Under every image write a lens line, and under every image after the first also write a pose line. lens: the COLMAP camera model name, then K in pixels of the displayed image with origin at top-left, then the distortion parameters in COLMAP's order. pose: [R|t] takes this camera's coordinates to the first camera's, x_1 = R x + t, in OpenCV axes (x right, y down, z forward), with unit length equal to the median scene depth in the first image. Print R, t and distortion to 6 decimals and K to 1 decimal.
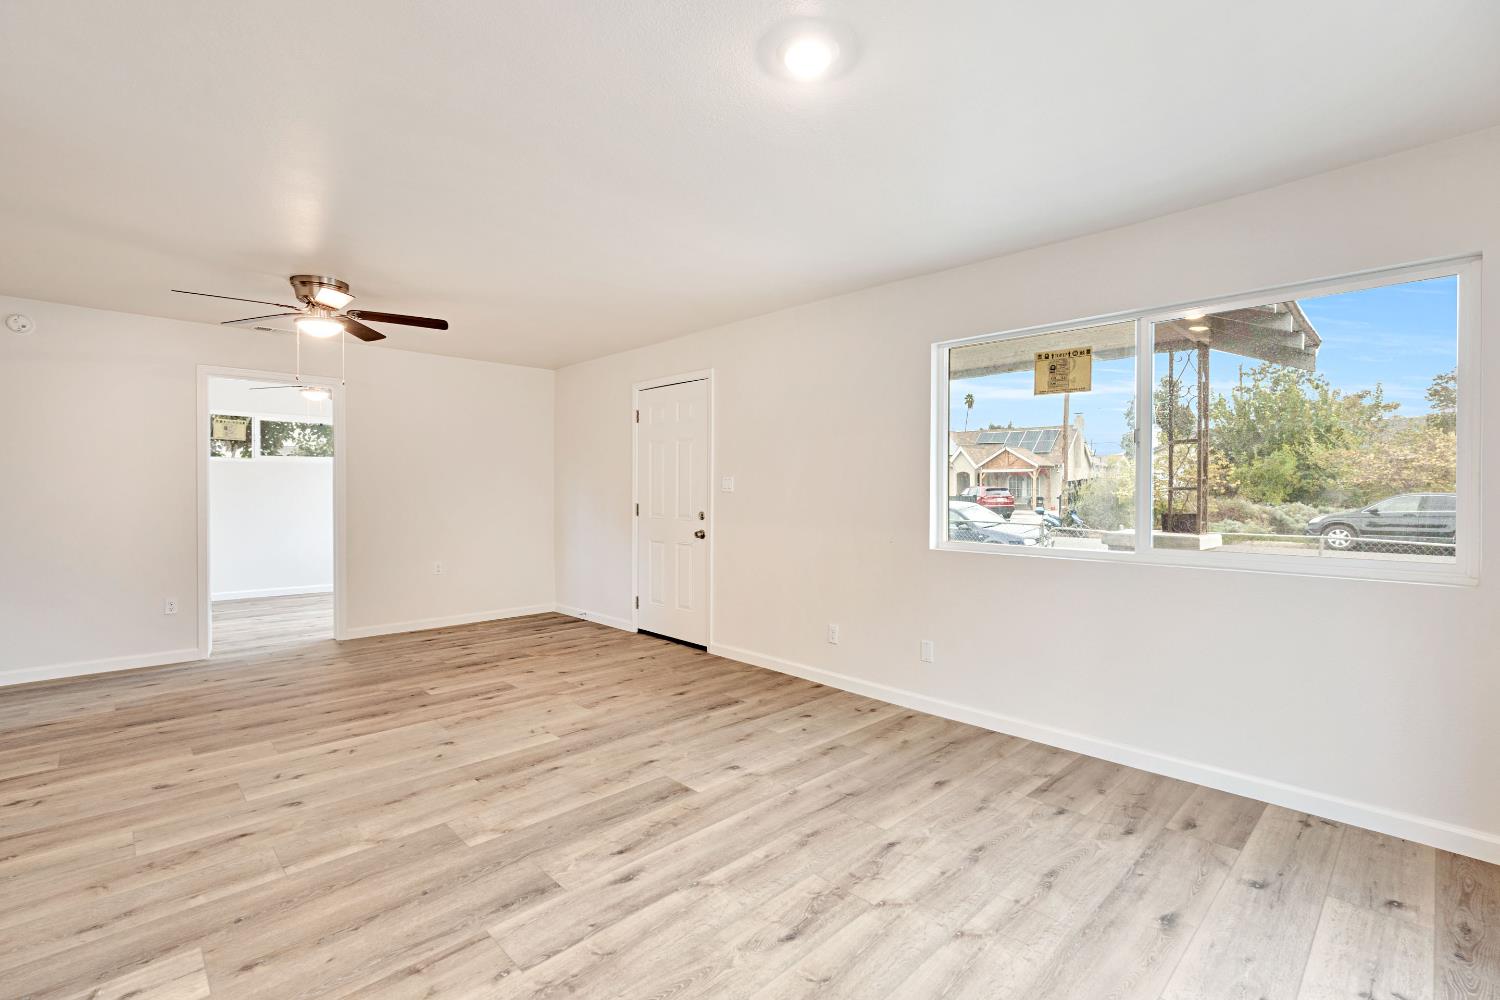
lens RADIAL K [[673.5, 0, 748.8], [0, 673.5, 496.9], [0, 0, 1]] dist [-0.009825, 0.003502]
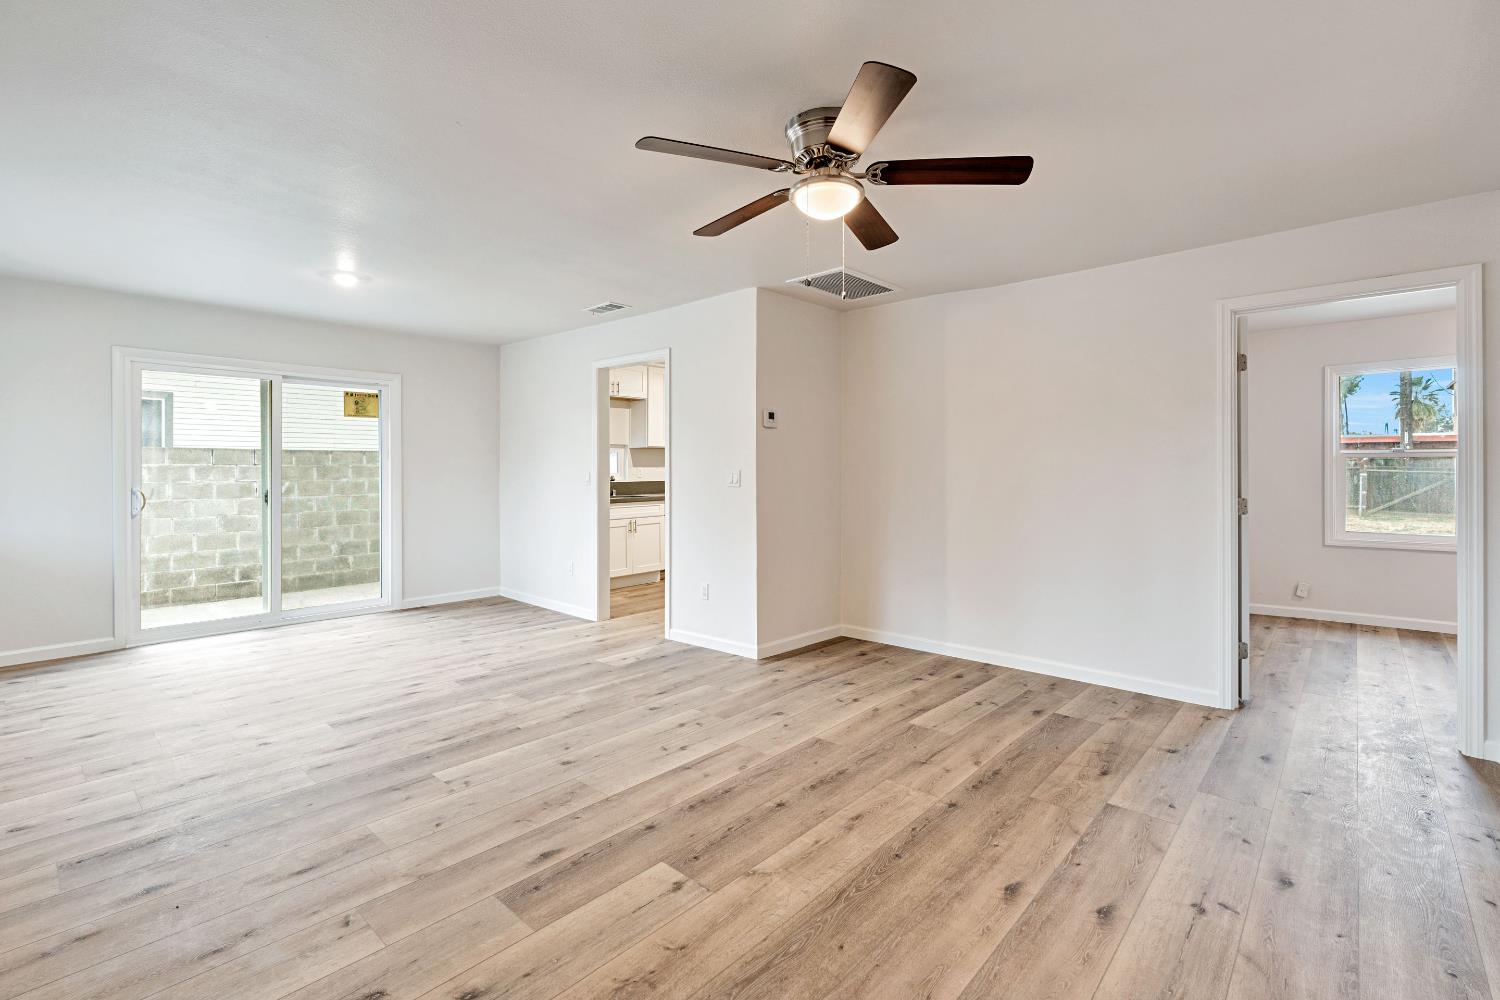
lens RADIAL K [[673.5, 0, 748.8], [0, 673.5, 496.9], [0, 0, 1]] dist [-0.009825, 0.003502]
pose [[-0.997292, -0.000956, -0.073538, -0.613287], [-0.004487, 0.998844, 0.047864, -0.020337], [0.073407, 0.048064, -0.996143, 1.853598]]
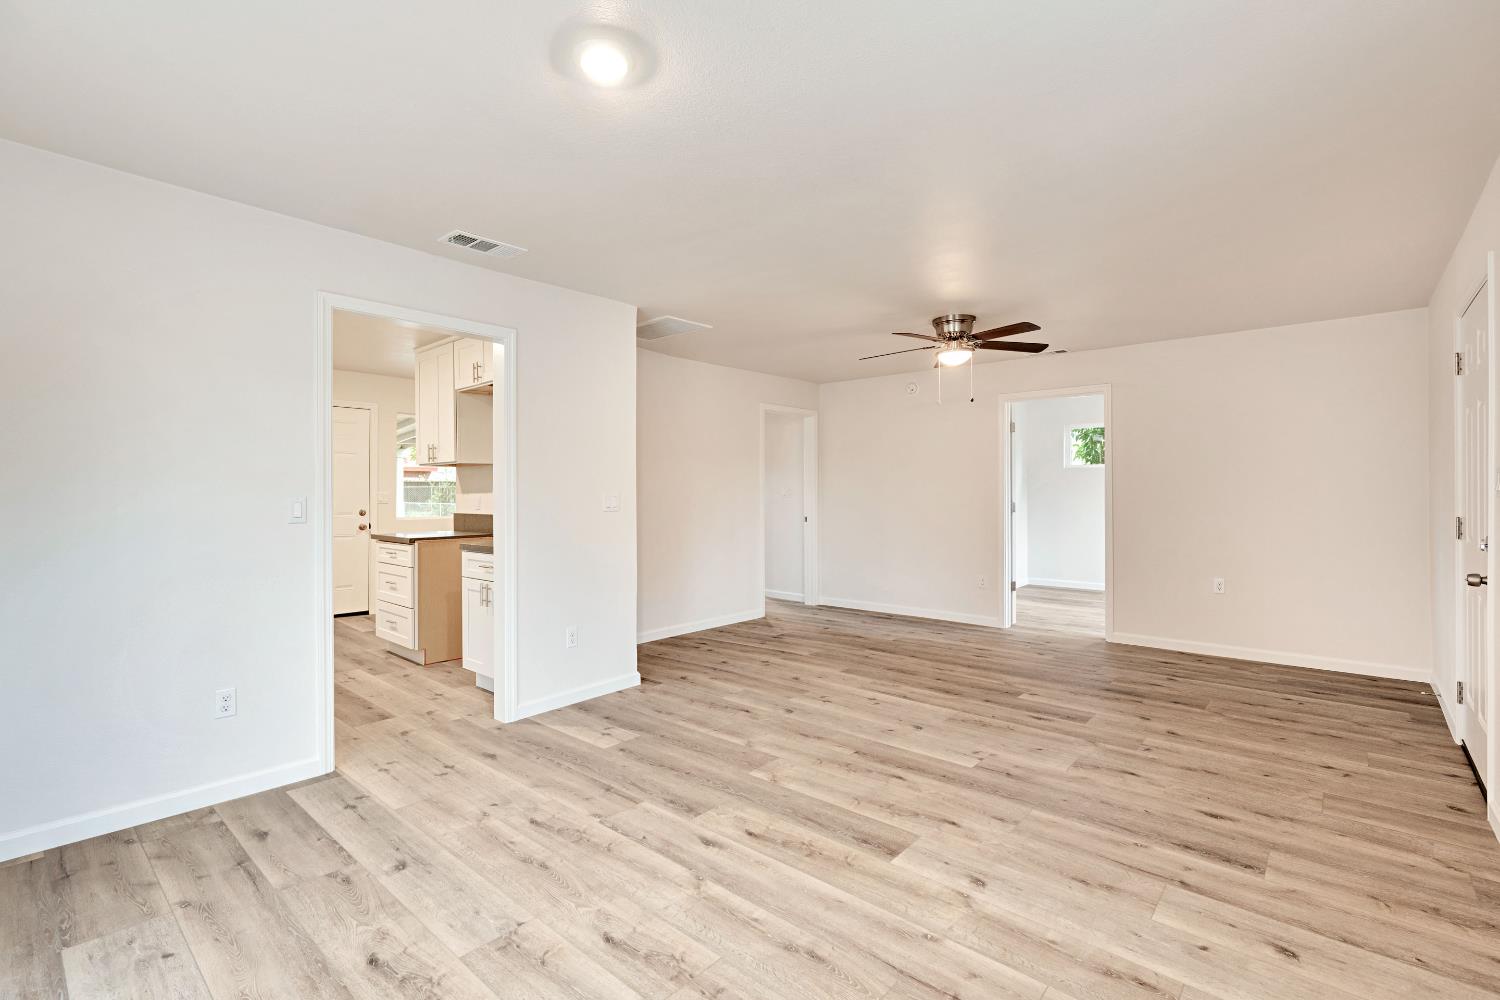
lens RADIAL K [[673.5, 0, 748.8], [0, 673.5, 496.9], [0, 0, 1]] dist [-0.009825, 0.003502]
pose [[0.081119, 0.004377, -0.996695, 0.605549], [-0.009038, 0.999952, 0.003656, -0.006556], [0.996663, 0.008712, 0.081154, 0.630890]]
